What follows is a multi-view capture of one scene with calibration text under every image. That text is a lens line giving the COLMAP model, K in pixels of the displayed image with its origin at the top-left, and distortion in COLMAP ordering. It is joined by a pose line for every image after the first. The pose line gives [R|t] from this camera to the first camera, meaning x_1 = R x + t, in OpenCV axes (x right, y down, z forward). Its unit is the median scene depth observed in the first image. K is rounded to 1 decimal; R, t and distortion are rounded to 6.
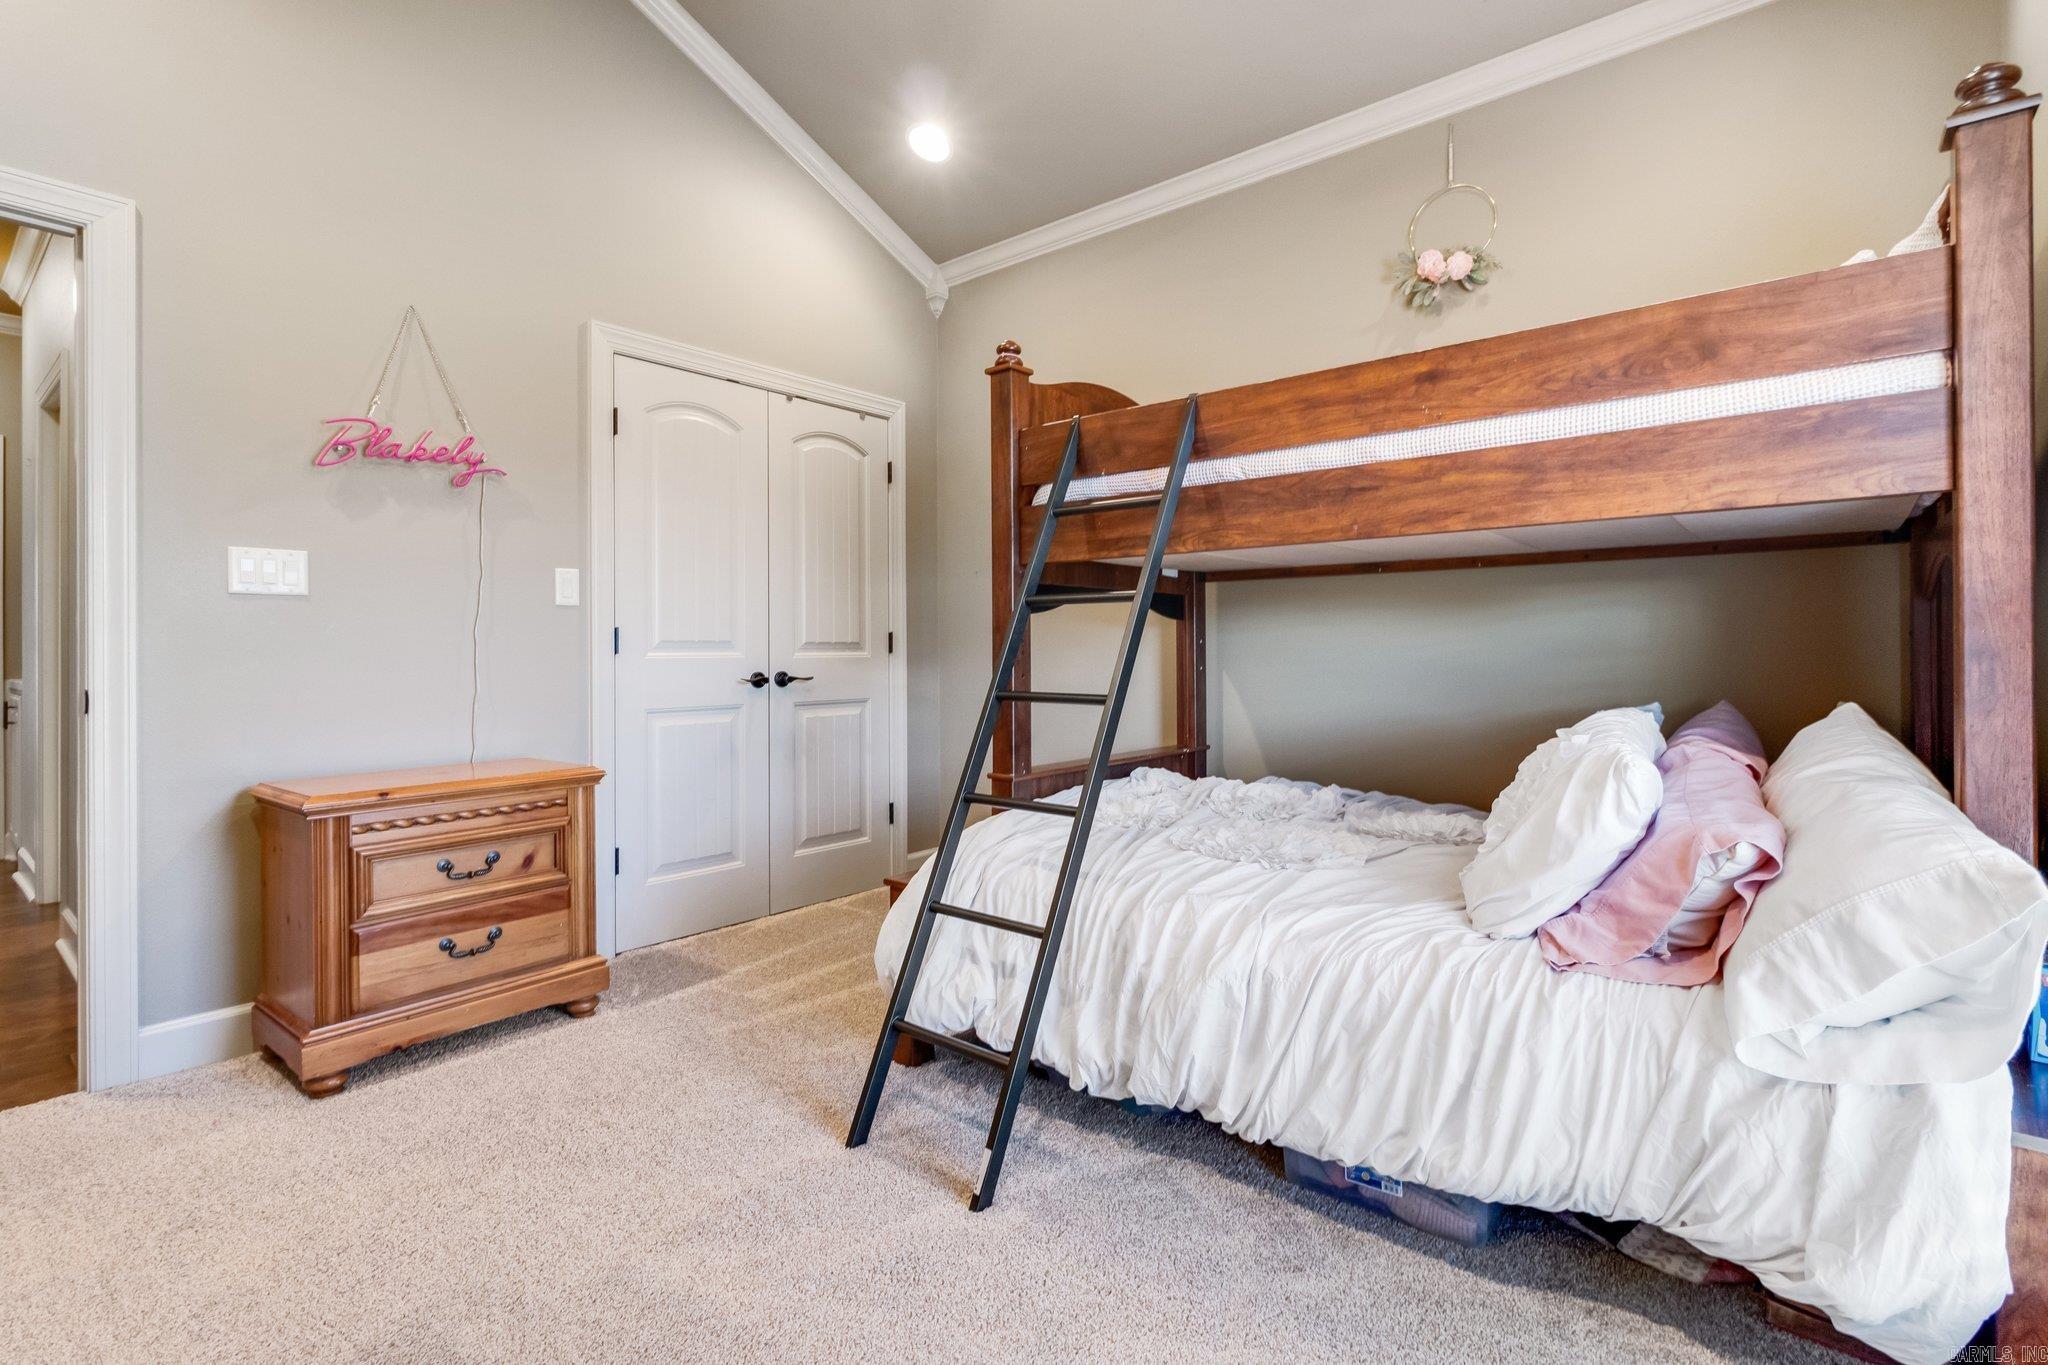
lens RADIAL K [[956.6, 0, 1023.0], [0, 956.6, 659.3], [0, 0, 1]] dist [0.000347, -0.000316]
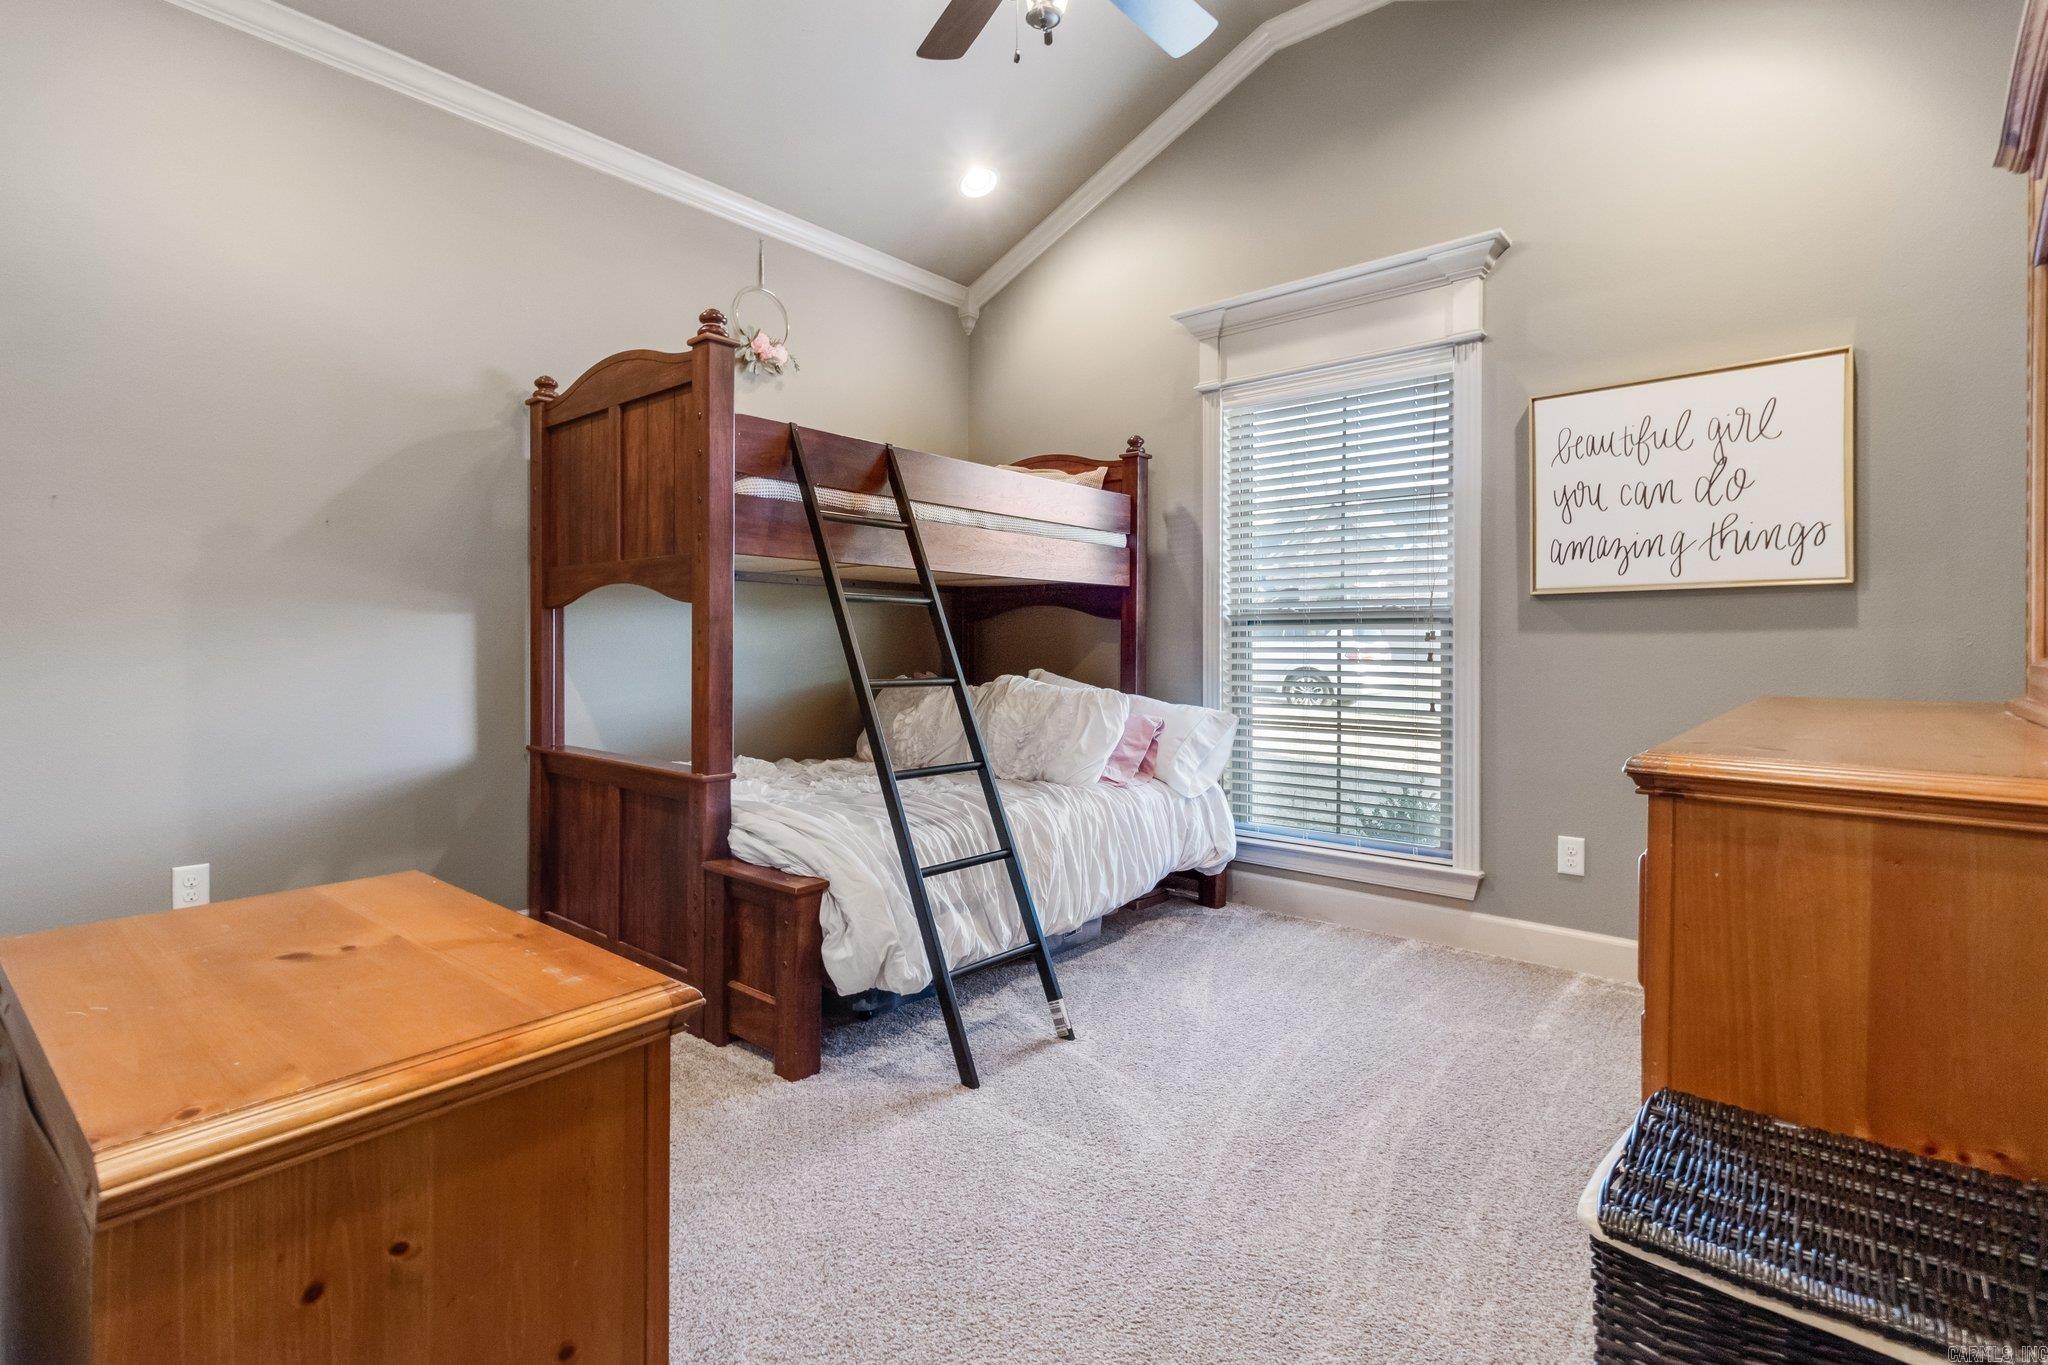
lens RADIAL K [[956.6, 0, 1023.0], [0, 956.6, 659.3], [0, 0, 1]] dist [0.000347, -0.000316]
pose [[0.021336, -0.006841, 0.999749, -1.387467], [0.008819, 0.999939, 0.006654, 0.003622], [-0.999733, 0.008675, 0.021395, 0.983725]]
